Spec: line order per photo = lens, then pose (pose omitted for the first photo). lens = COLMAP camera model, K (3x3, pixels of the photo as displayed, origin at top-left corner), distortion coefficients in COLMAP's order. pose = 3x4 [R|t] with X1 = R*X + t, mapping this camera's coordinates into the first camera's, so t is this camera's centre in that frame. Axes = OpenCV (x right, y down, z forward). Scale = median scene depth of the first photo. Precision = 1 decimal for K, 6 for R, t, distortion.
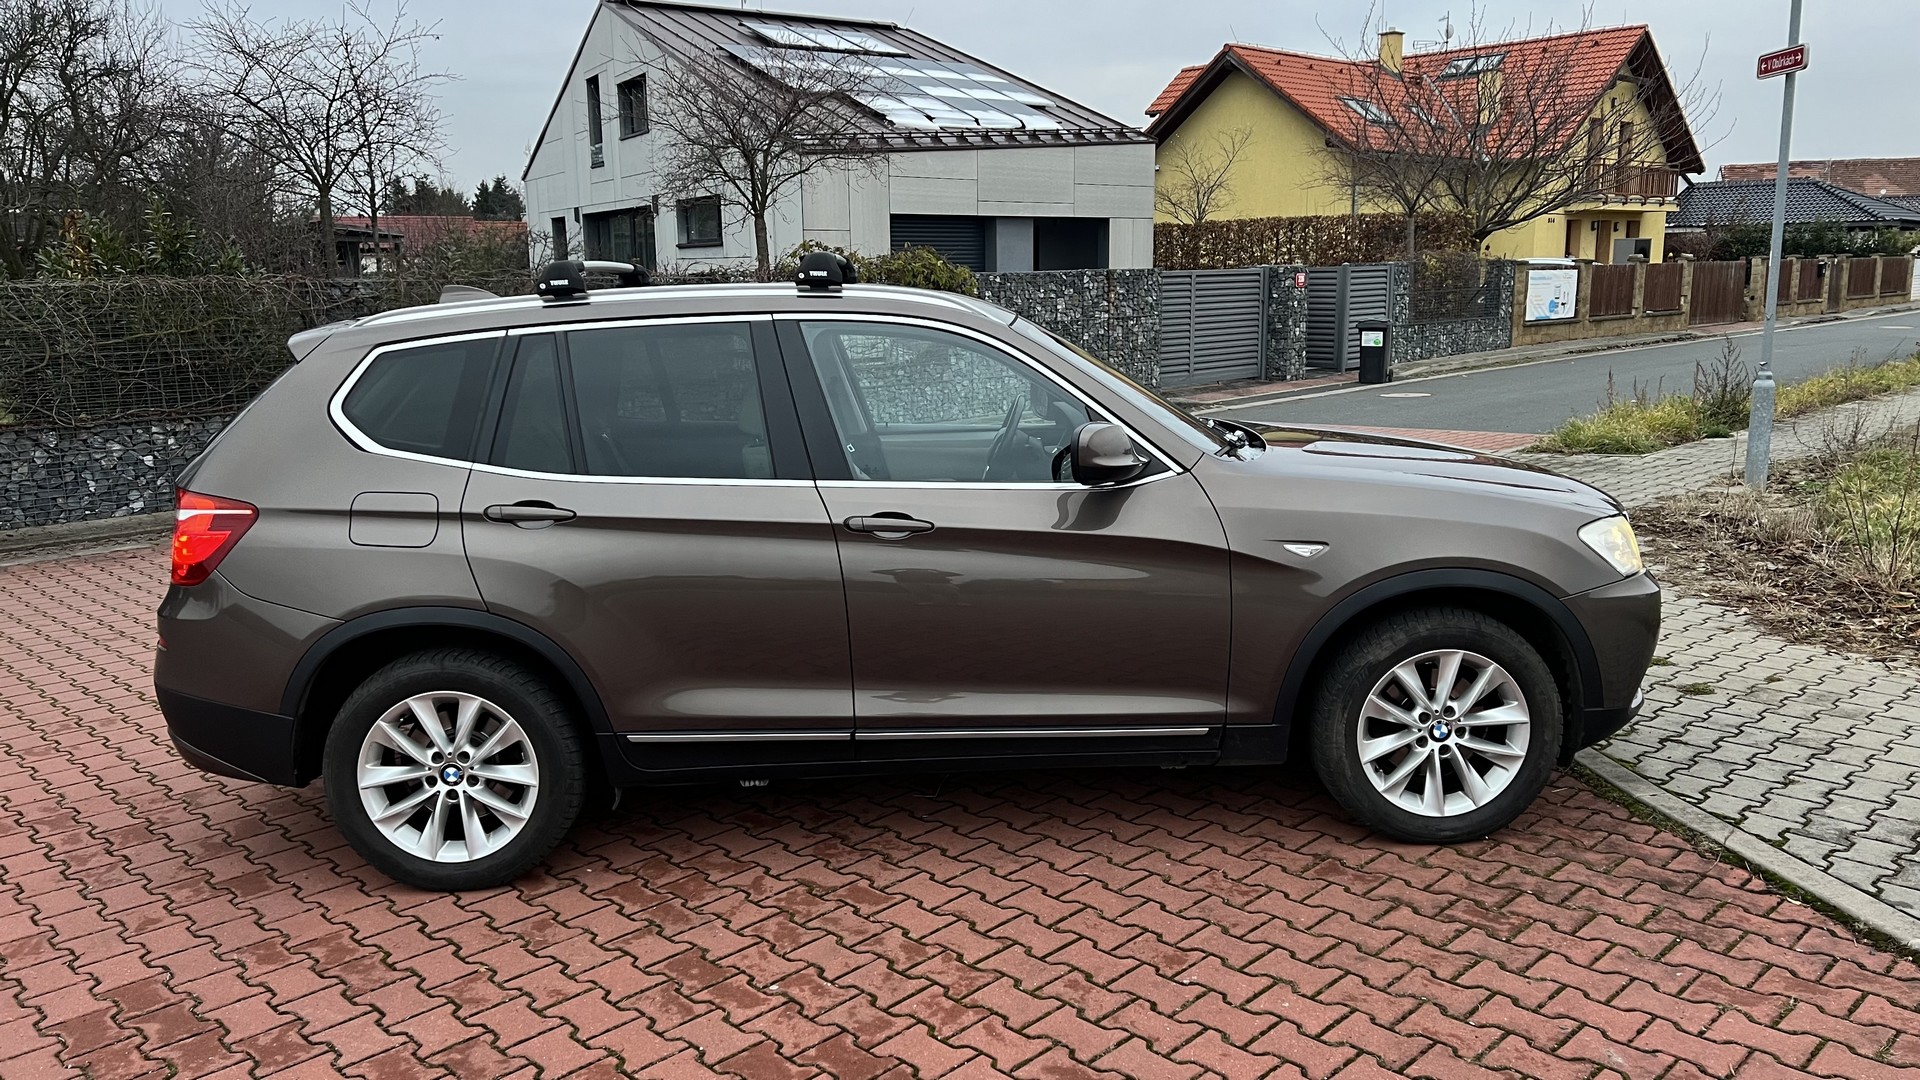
lens RADIAL K [[1450.3, 0, 967.0], [0, 1450.3, 535.4], [0, 0, 1]] dist [0.060973, -0.065228]
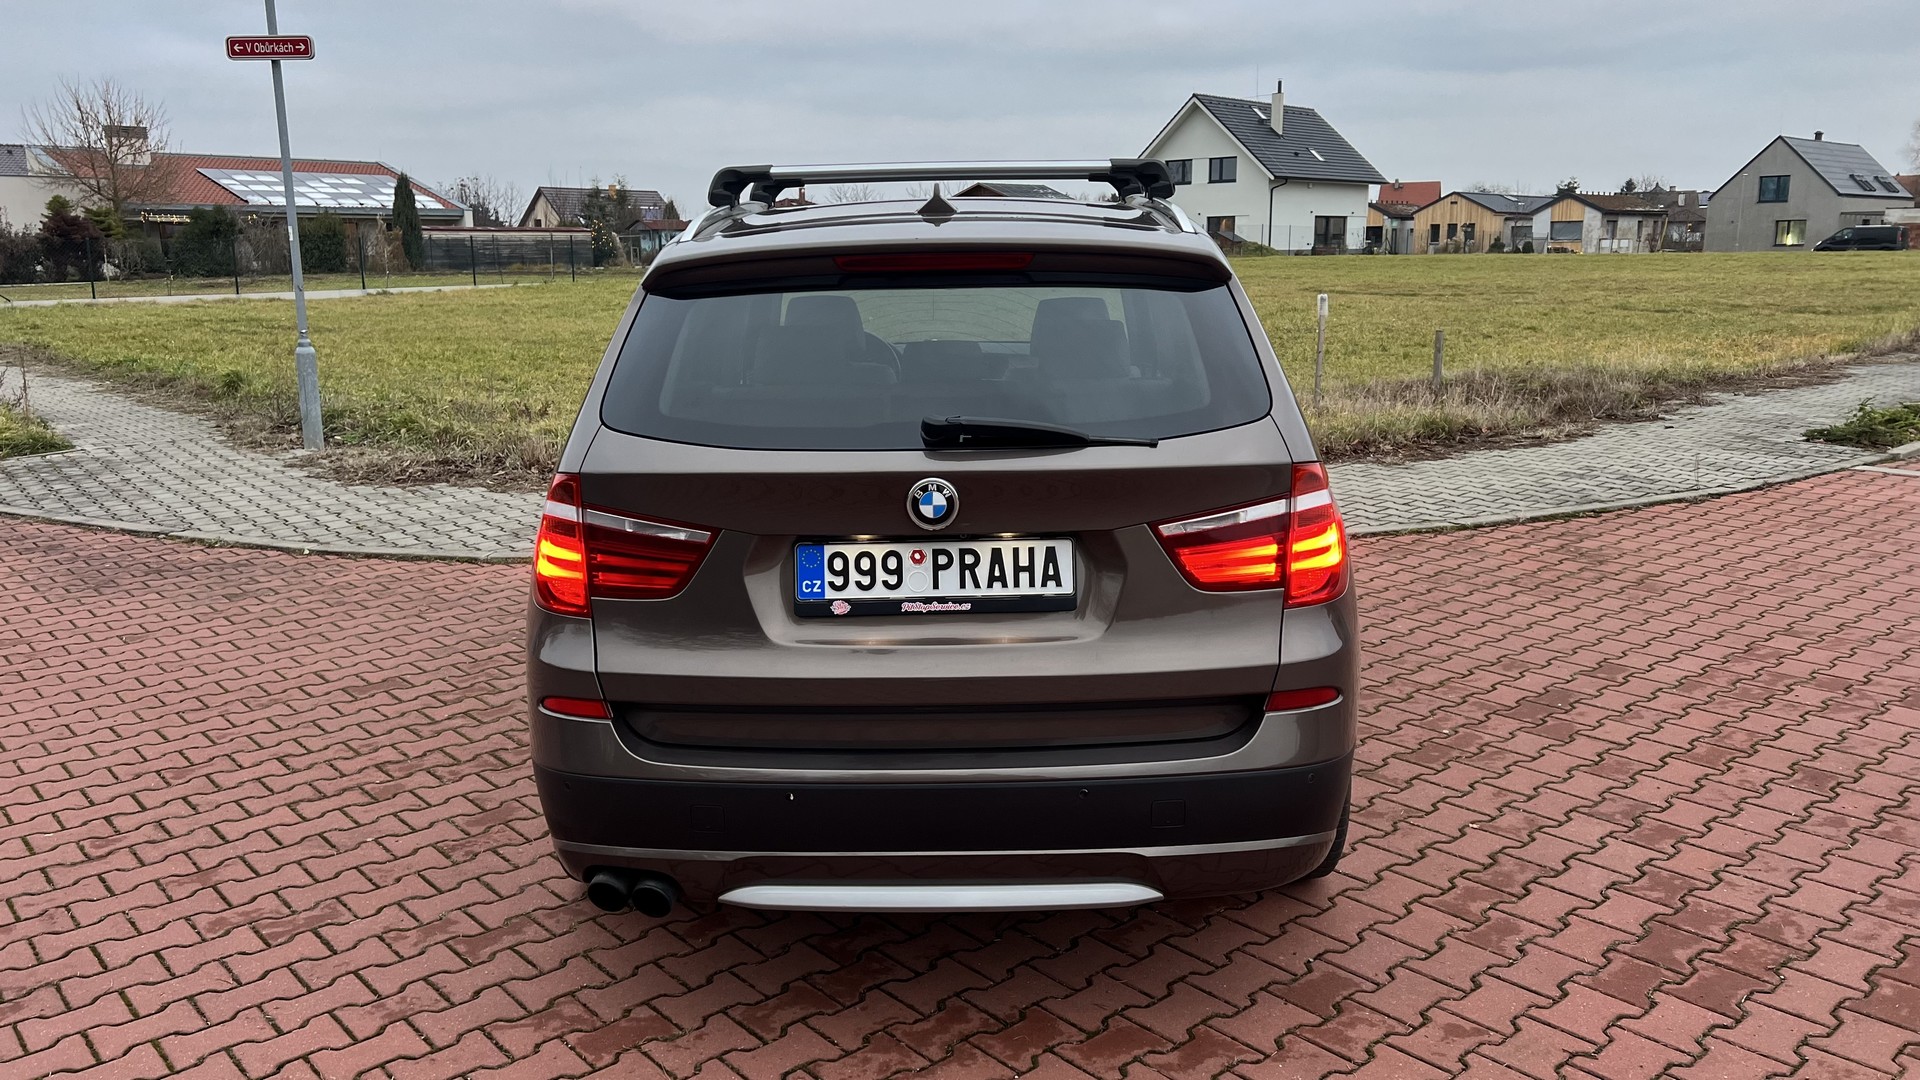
lens RADIAL K [[1450.3, 0, 967.0], [0, 1450.3, 535.4], [0, 0, 1]] dist [0.060973, -0.065228]
pose [[0.031826, -0.178864, 0.983359, -1.238750], [0.191413, 0.966737, 0.169646, -0.147351], [-0.980993, 0.182829, 0.065005, 1.146022]]
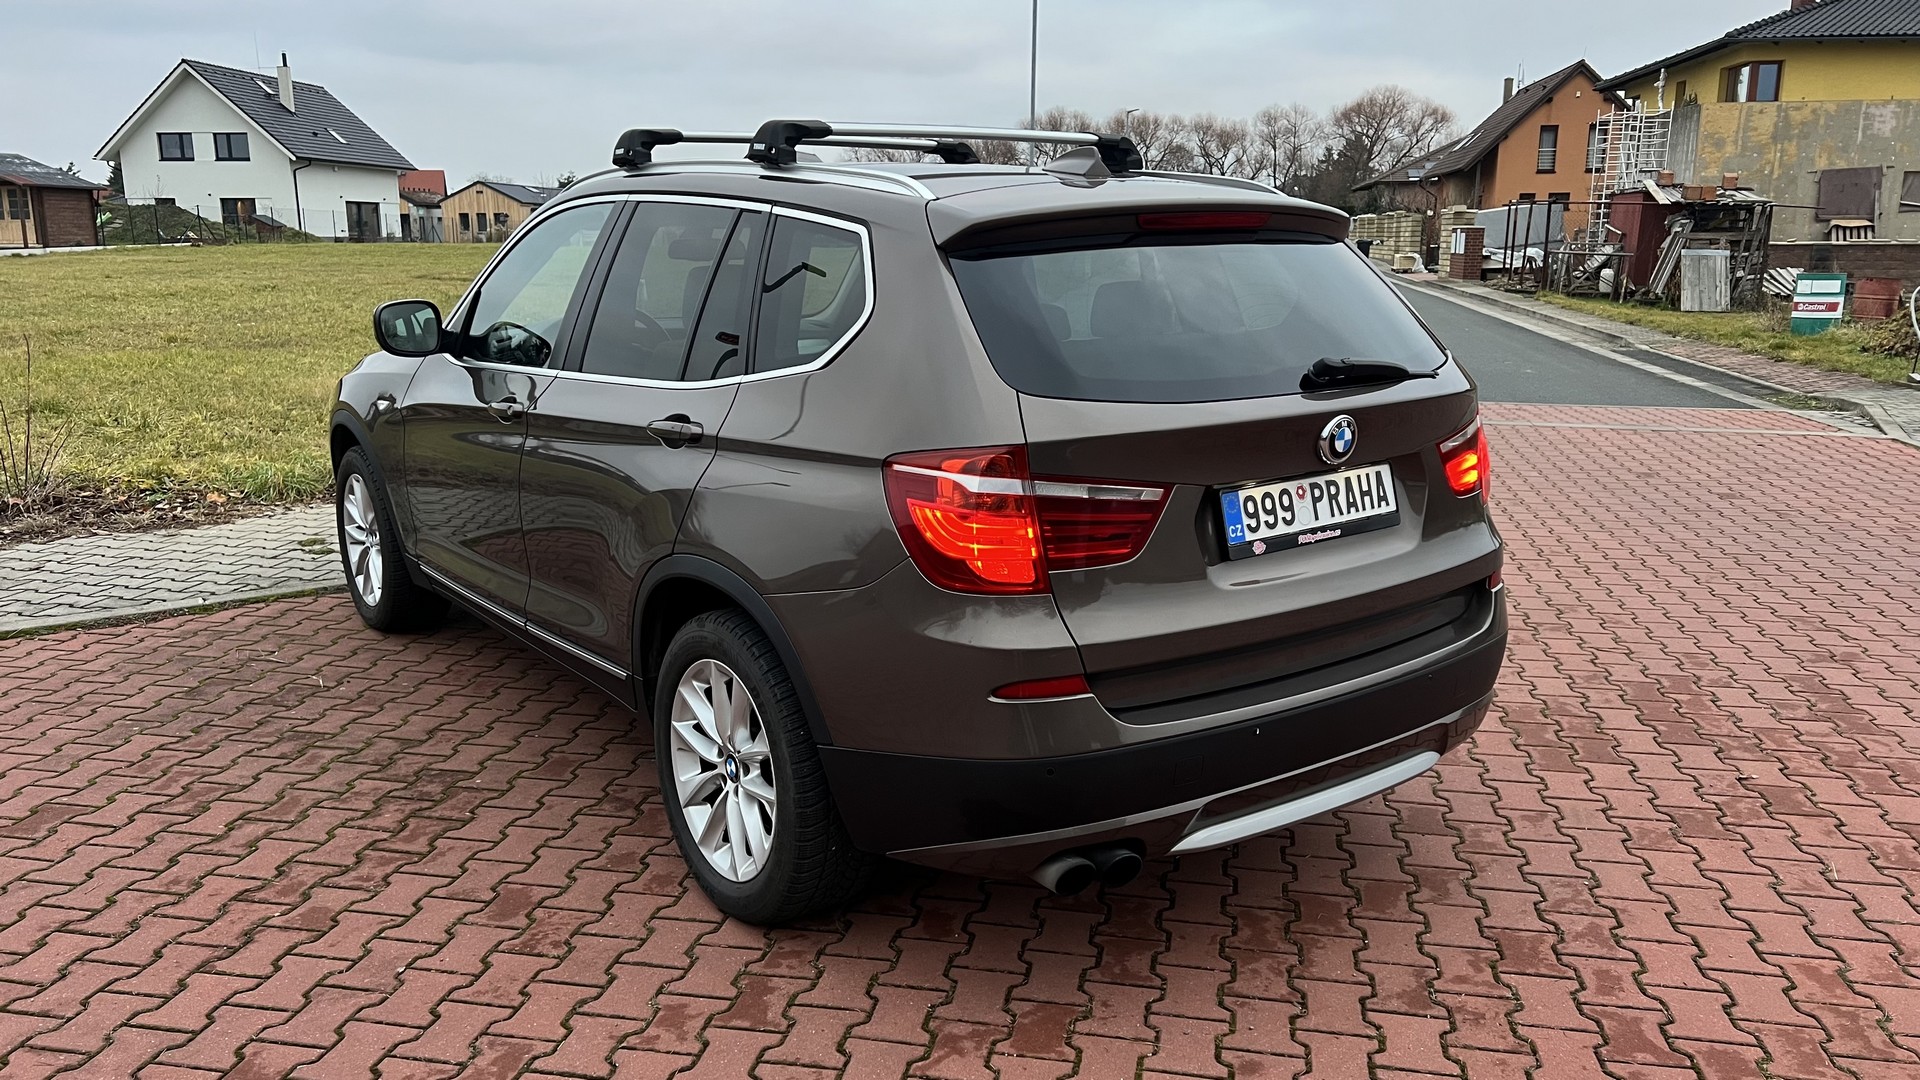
lens RADIAL K [[1456.7, 0, 991.8], [0, 1456.7, 570.4], [0, 0, 1]] dist [0.054624, -0.065398]
pose [[-0.579097, -0.164598, 0.798470, -1.081832], [0.165554, 0.935258, 0.312865, -0.245455], [-0.798272, 0.313369, -0.514355, 1.723196]]
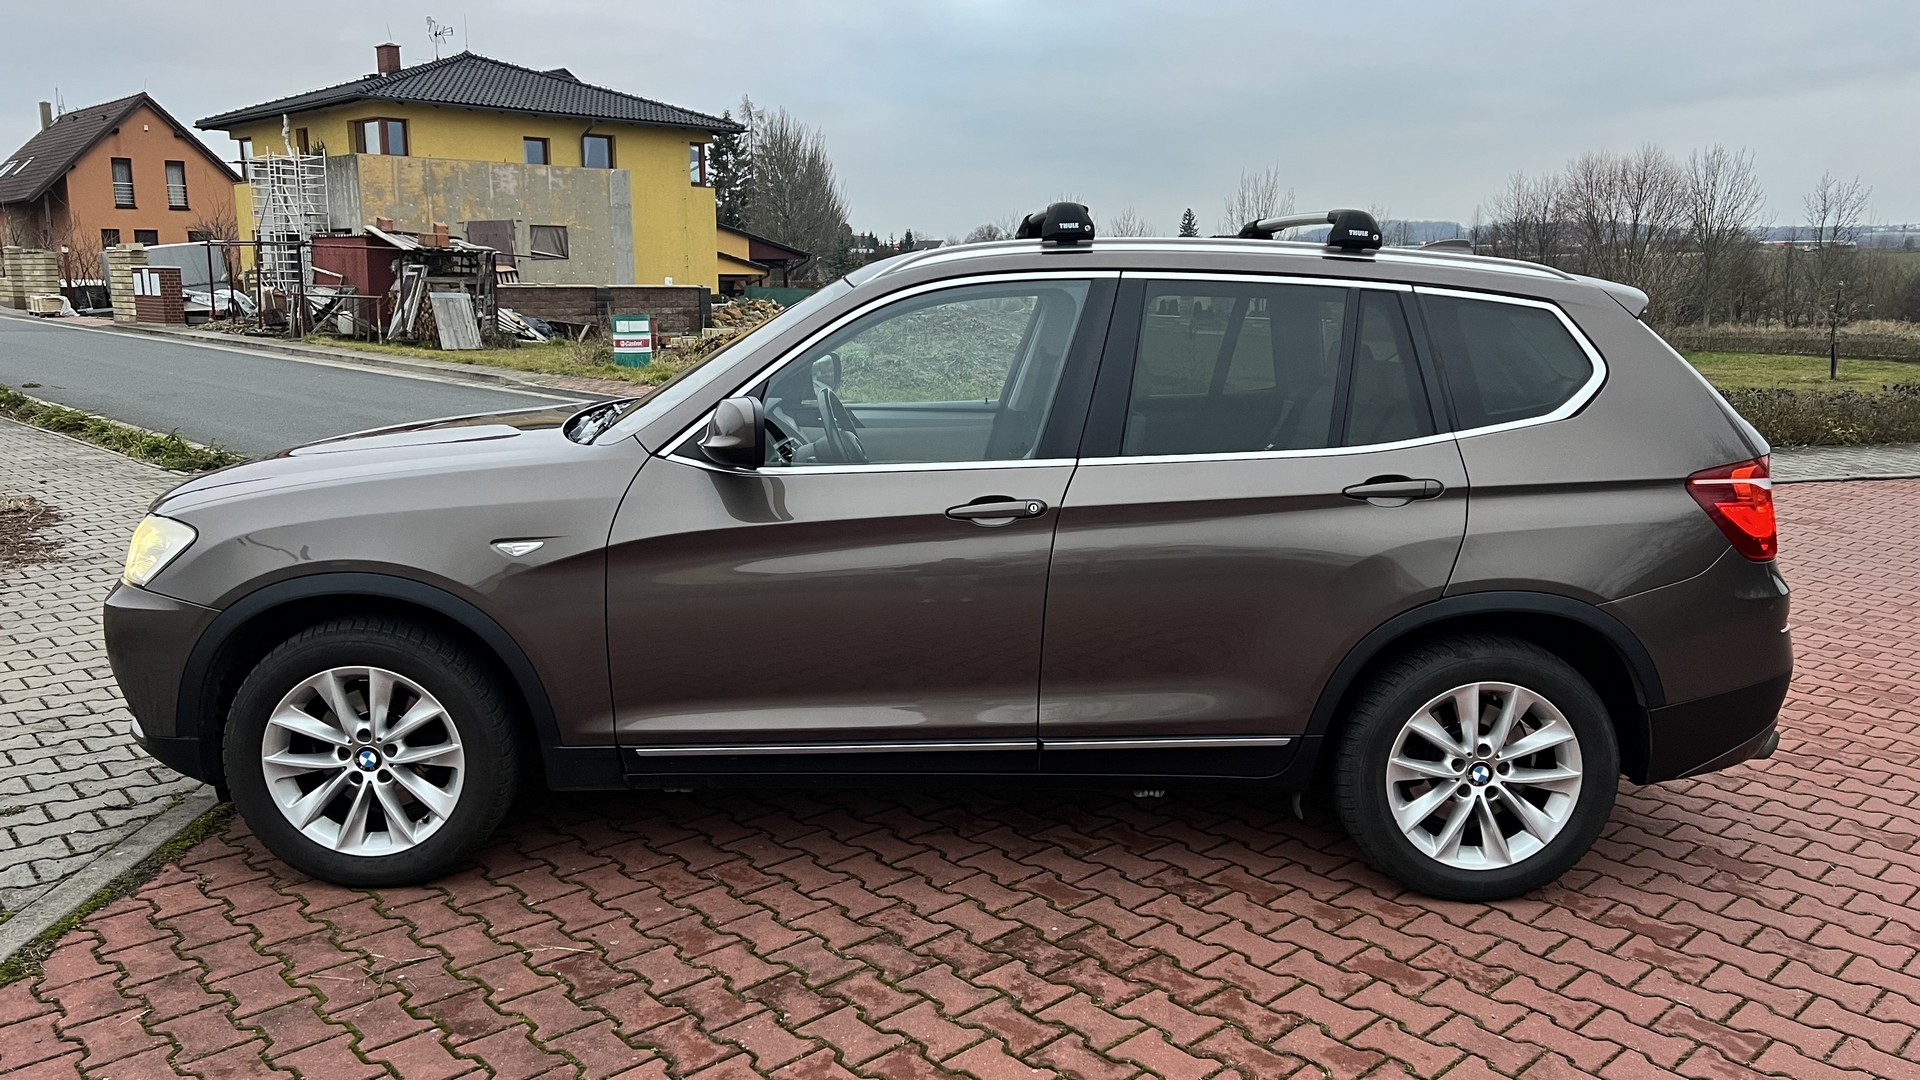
lens RADIAL K [[1462.5, 0, 953.9], [0, 1462.5, 539.5], [0, 0, 1]] dist [0.023193, -0.004867]
pose [[-0.999931, 0.011732, -0.000058, -0.038392], [0.010920, 0.932509, 0.360981, -0.390887], [0.004289, 0.360955, -0.932573, 2.268627]]
